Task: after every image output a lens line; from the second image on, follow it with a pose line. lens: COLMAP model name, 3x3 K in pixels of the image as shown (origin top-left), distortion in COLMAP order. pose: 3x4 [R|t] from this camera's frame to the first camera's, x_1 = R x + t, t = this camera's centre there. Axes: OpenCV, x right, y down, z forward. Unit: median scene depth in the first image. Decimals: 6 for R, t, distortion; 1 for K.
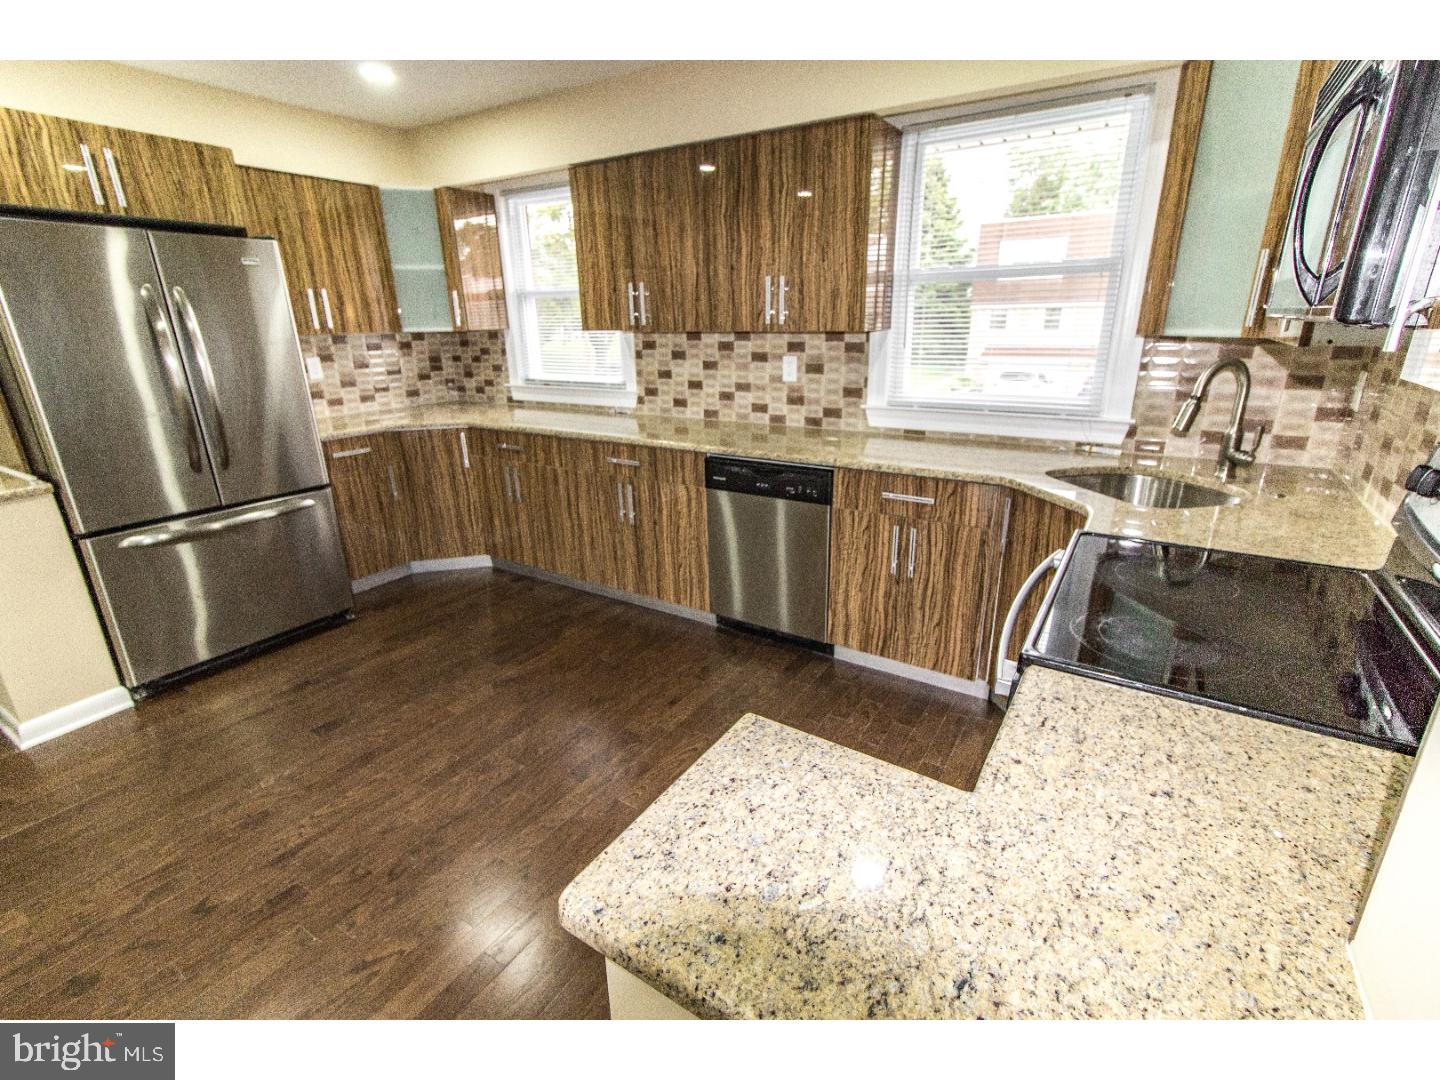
lens RADIAL K [[666.6, 0, 725.2], [0, 666.6, 536.7], [0, 0, 1]] dist [-0.002694, 0.005290]
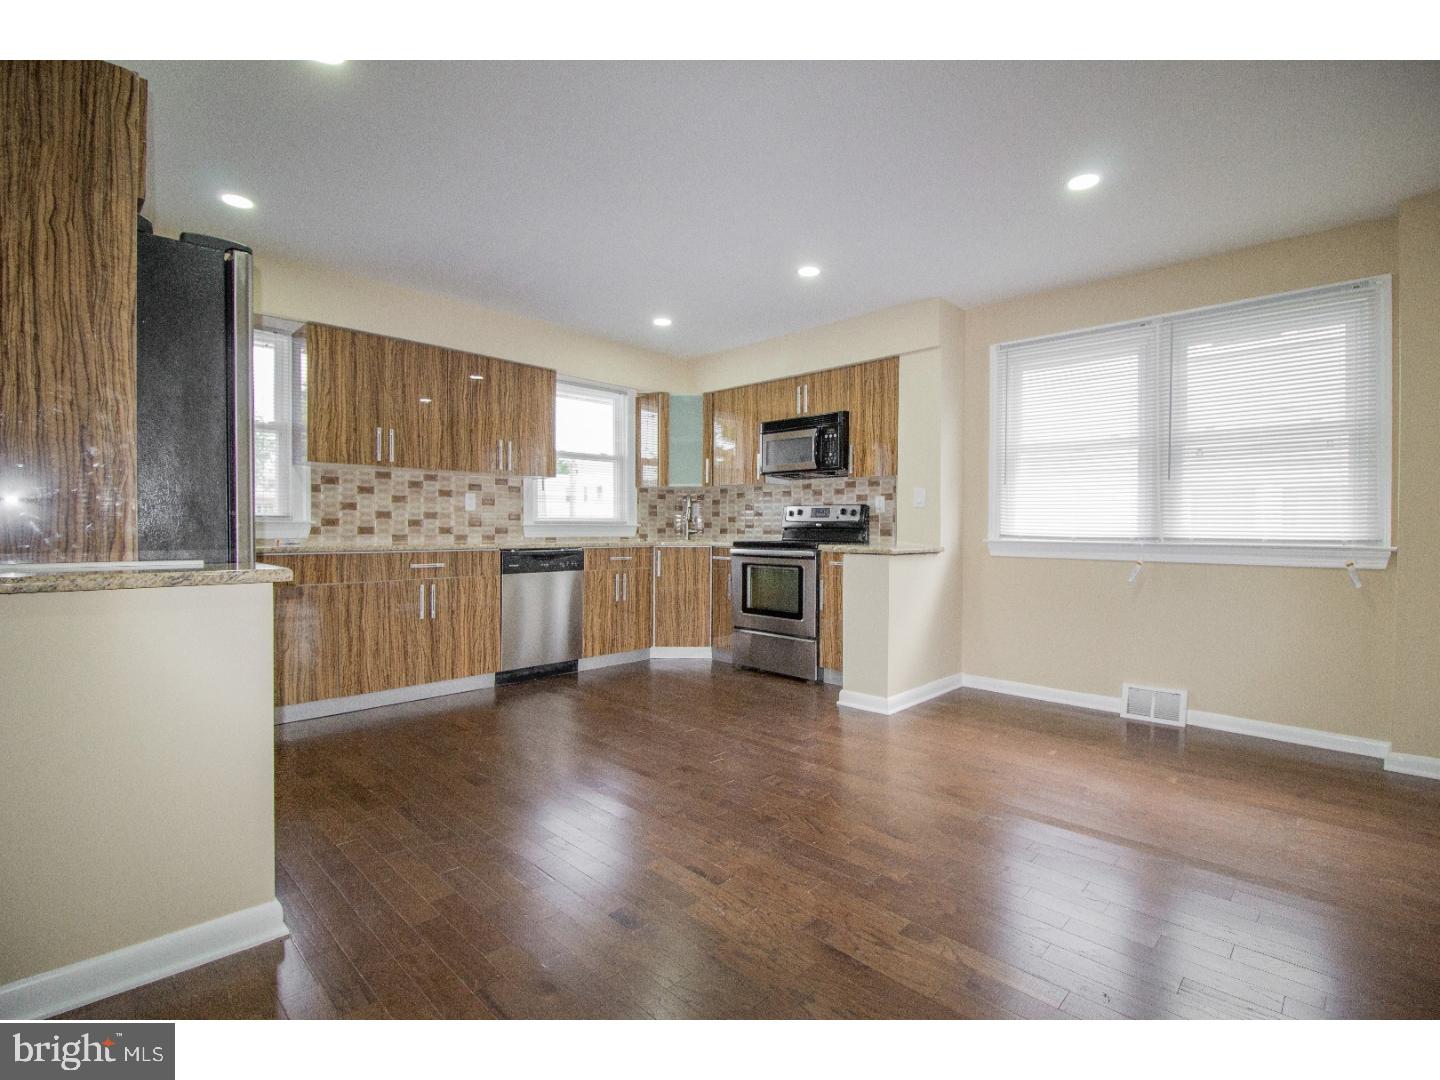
lens RADIAL K [[666.6, 0, 726.5], [0, 666.6, 539.0], [0, 0, 1]] dist [-0.002694, 0.005290]
pose [[0.202353, 0.002629, 0.979309, -1.190402], [0.301664, 0.951204, -0.064885, 0.082353], [-0.931693, 0.308552, 0.191686, 0.236427]]
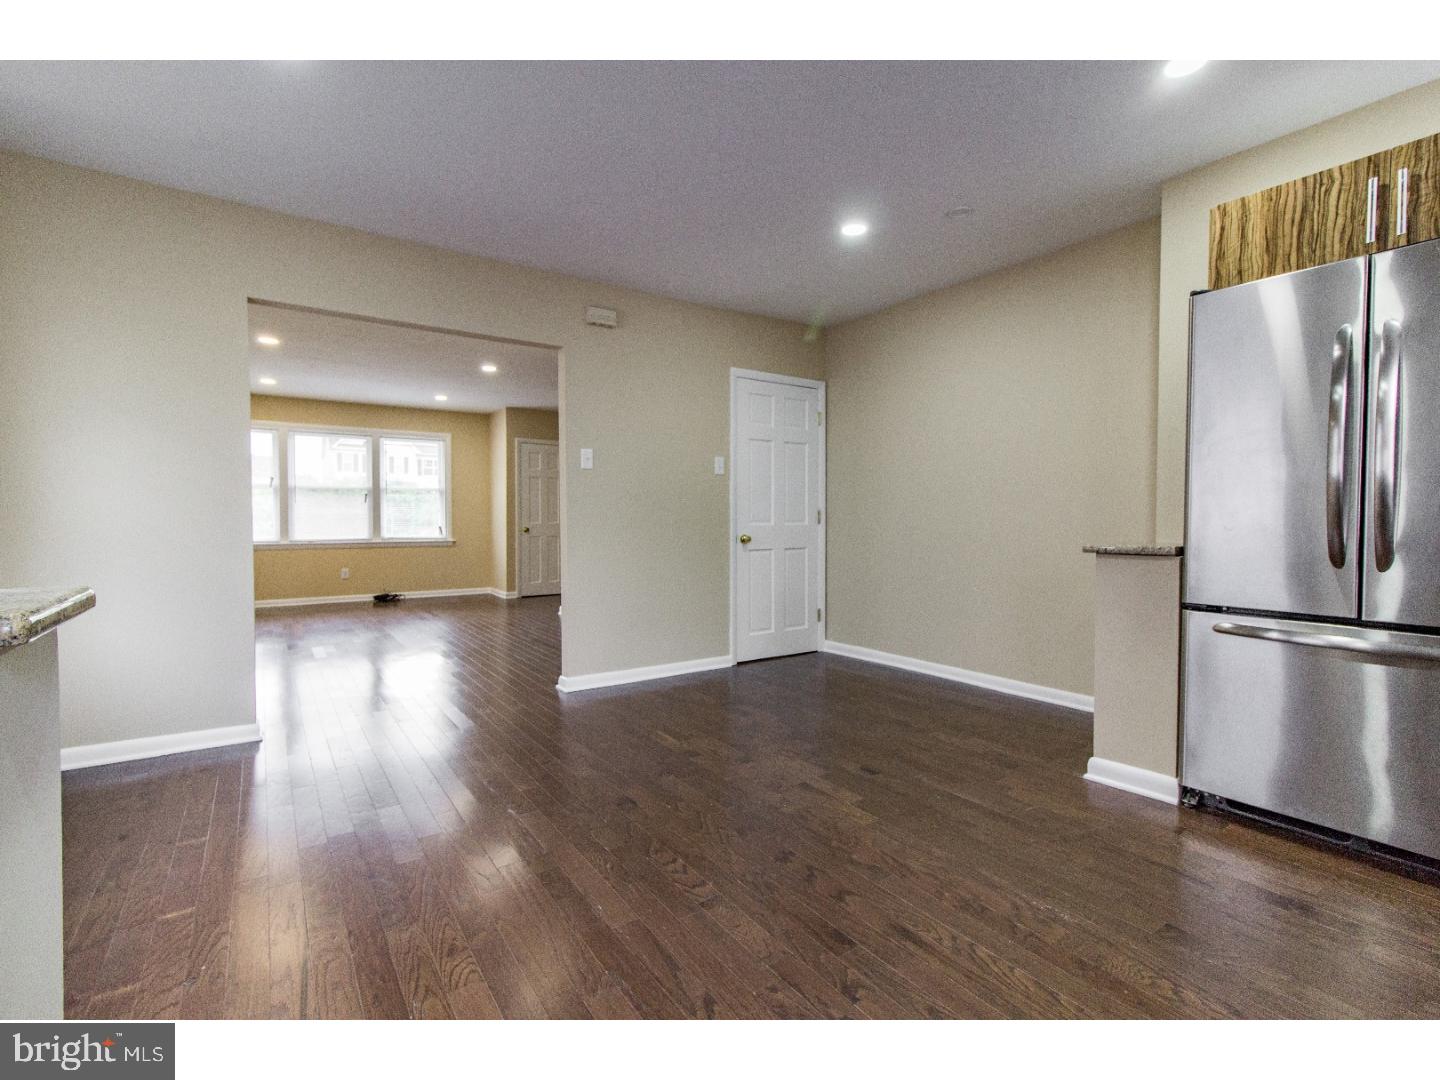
lens RADIAL K [[666.6, 0, 719.4], [0, 666.6, 529.3], [0, 0, 1]] dist [-0.002694, 0.005290]
pose [[-0.388933, 0.030398, -0.920764, 0.121087], [-0.283844, 0.946881, 0.151156, -0.043621], [0.876449, 0.320143, -0.359645, 0.545304]]
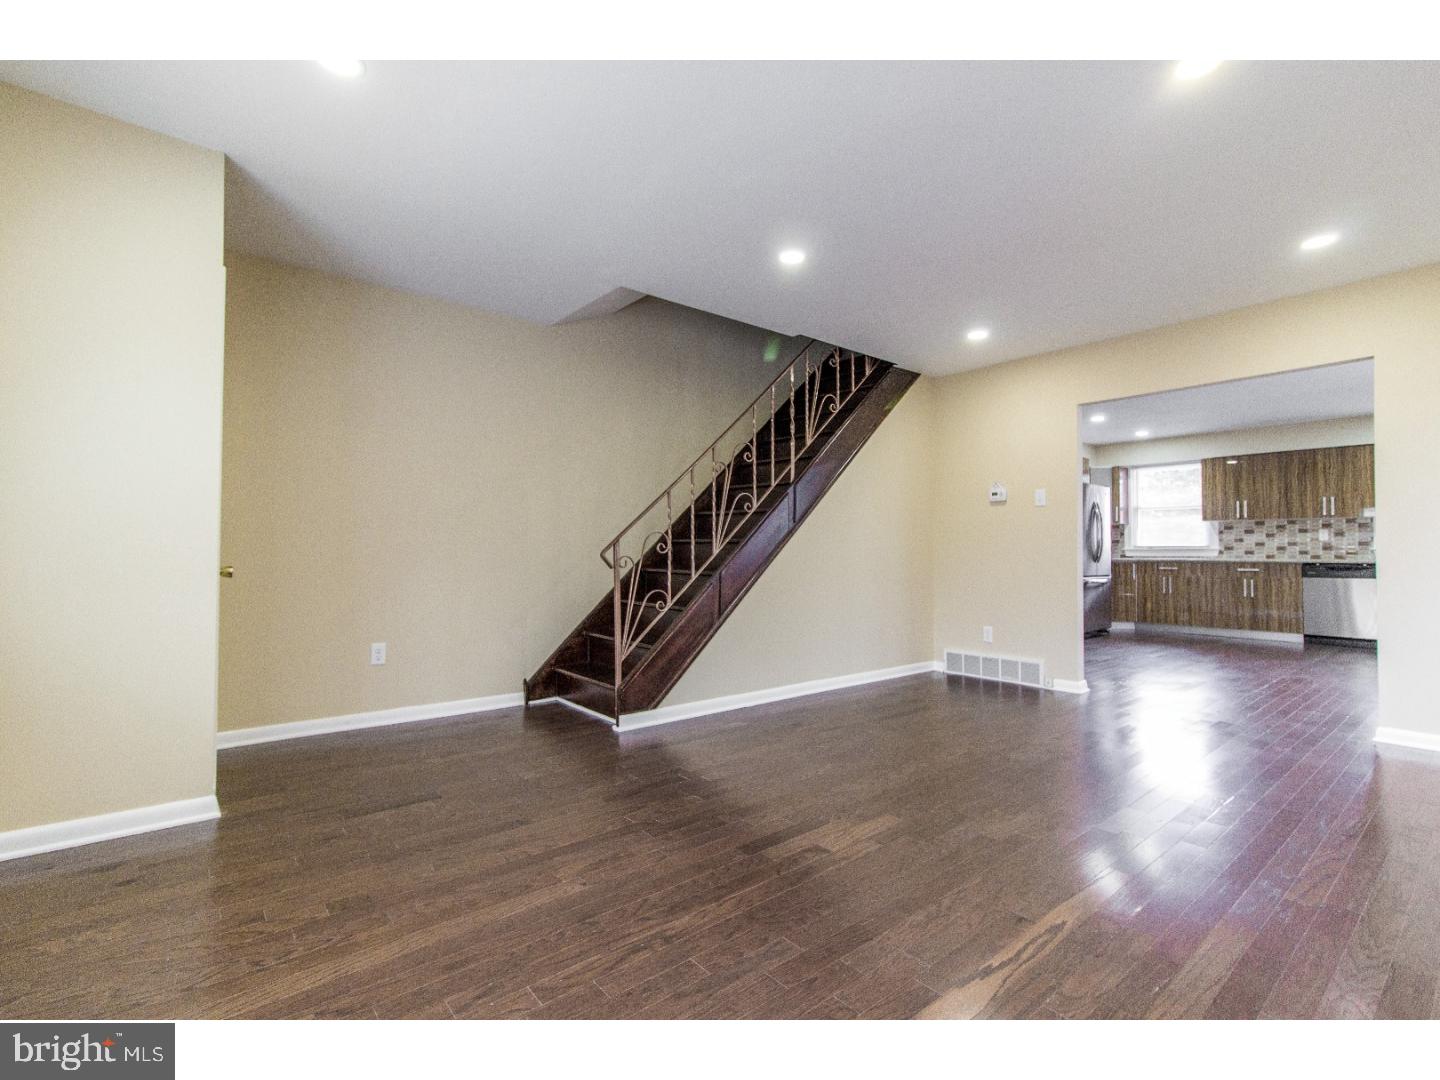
lens RADIAL K [[666.6, 0, 720.2], [0, 666.6, 537.9], [0, 0, 1]] dist [-0.002694, 0.005290]
pose [[0.953420, 0.011273, -0.301437, -1.208031], [-0.111470, 0.941734, -0.317352, 0.732903], [0.280296, 0.336170, 0.899124, -1.685545]]
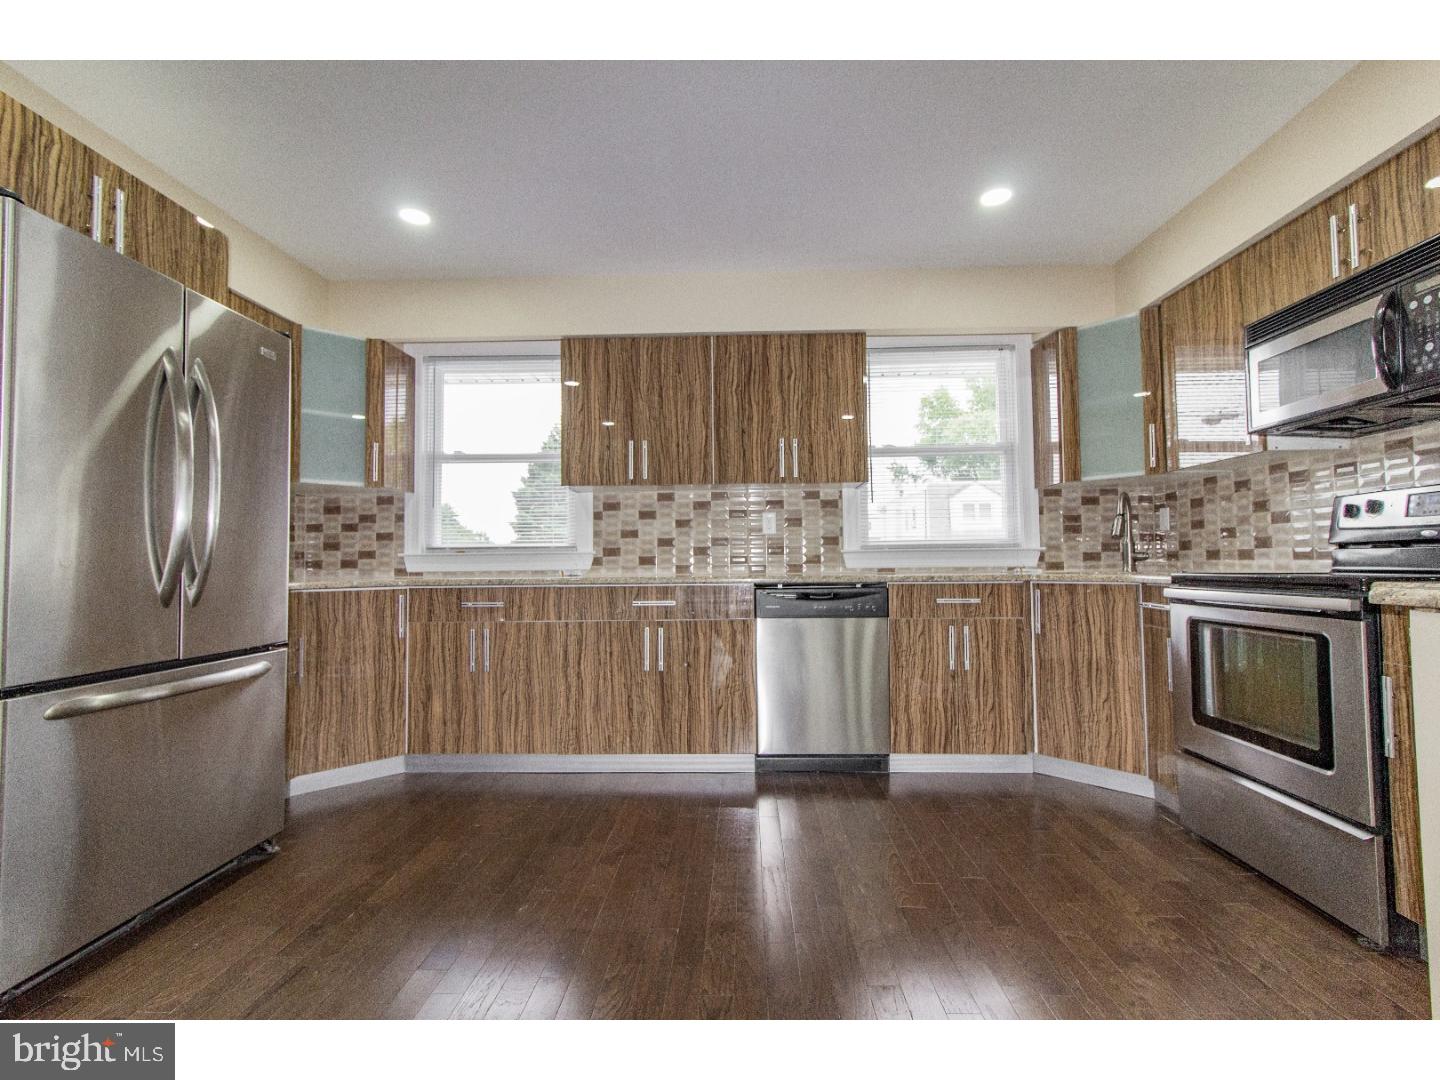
lens RADIAL K [[666.6, 0, 720.7], [0, 666.6, 535.9], [0, 0, 1]] dist [-0.002694, 0.005290]
pose [[0.862385, 0.030469, 0.505334, -0.540734], [0.154563, 0.934681, -0.320128, 0.115949], [-0.482081, 0.354179, 0.801346, 0.142578]]
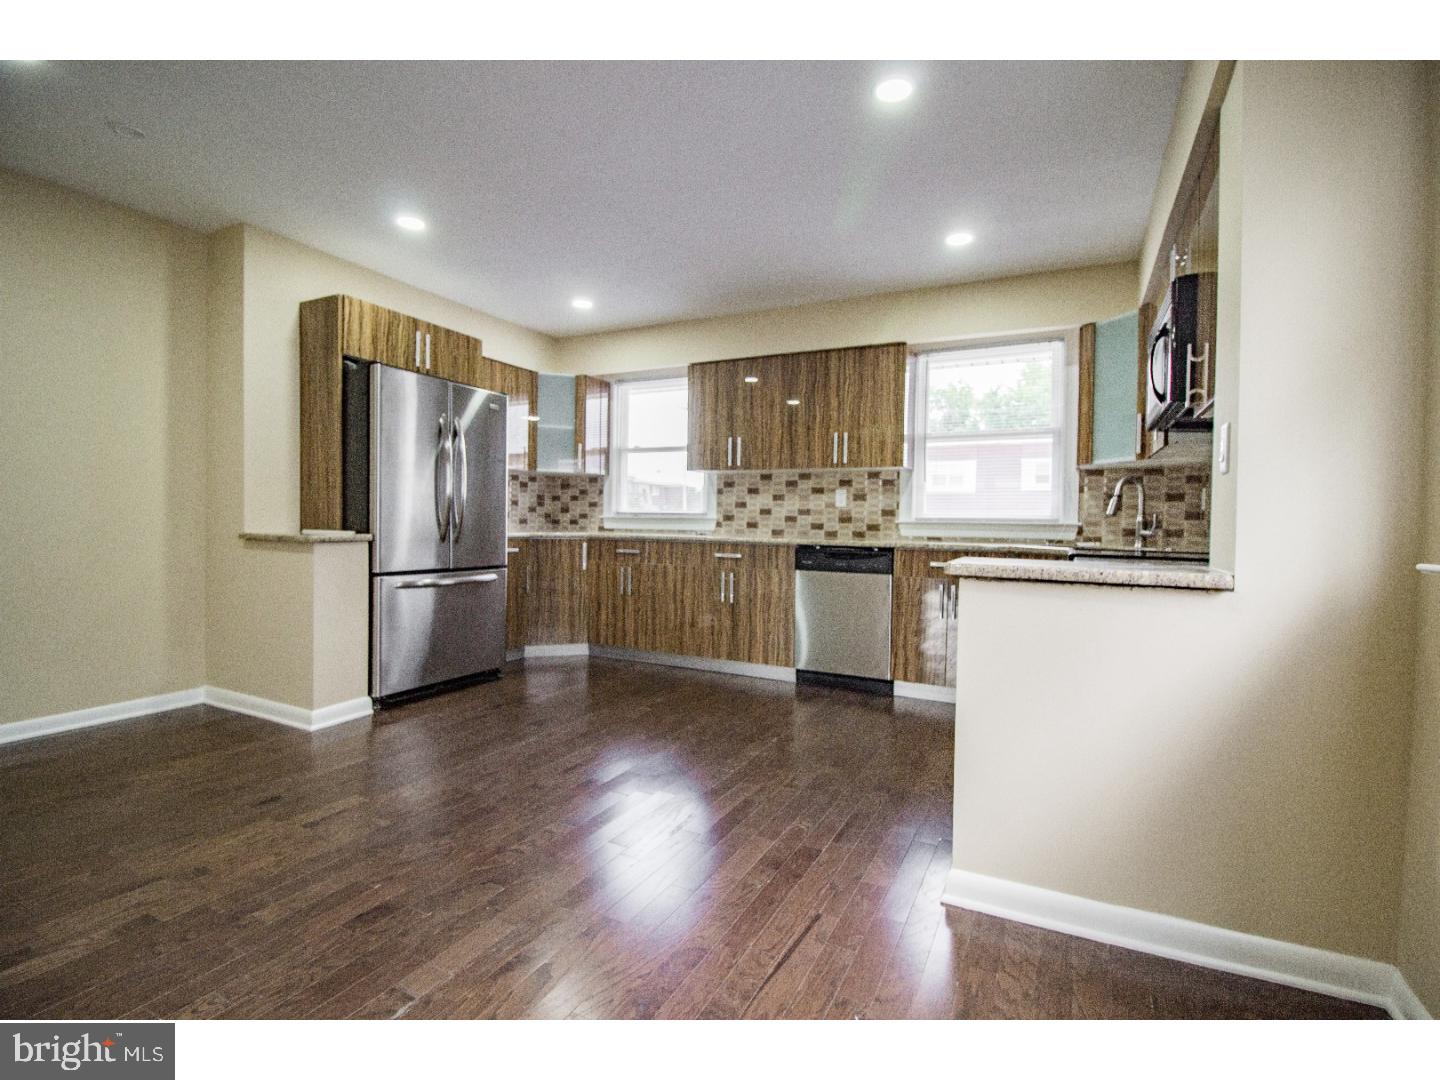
lens RADIAL K [[666.6, 0, 717.5], [0, 666.6, 538.7], [0, 0, 1]] dist [-0.002694, 0.005290]
pose [[0.995802, 0.032092, 0.085718, -0.283853], [-0.005759, 0.956632, -0.291244, 0.246041], [-0.091347, 0.289528, 0.952801, -0.306097]]
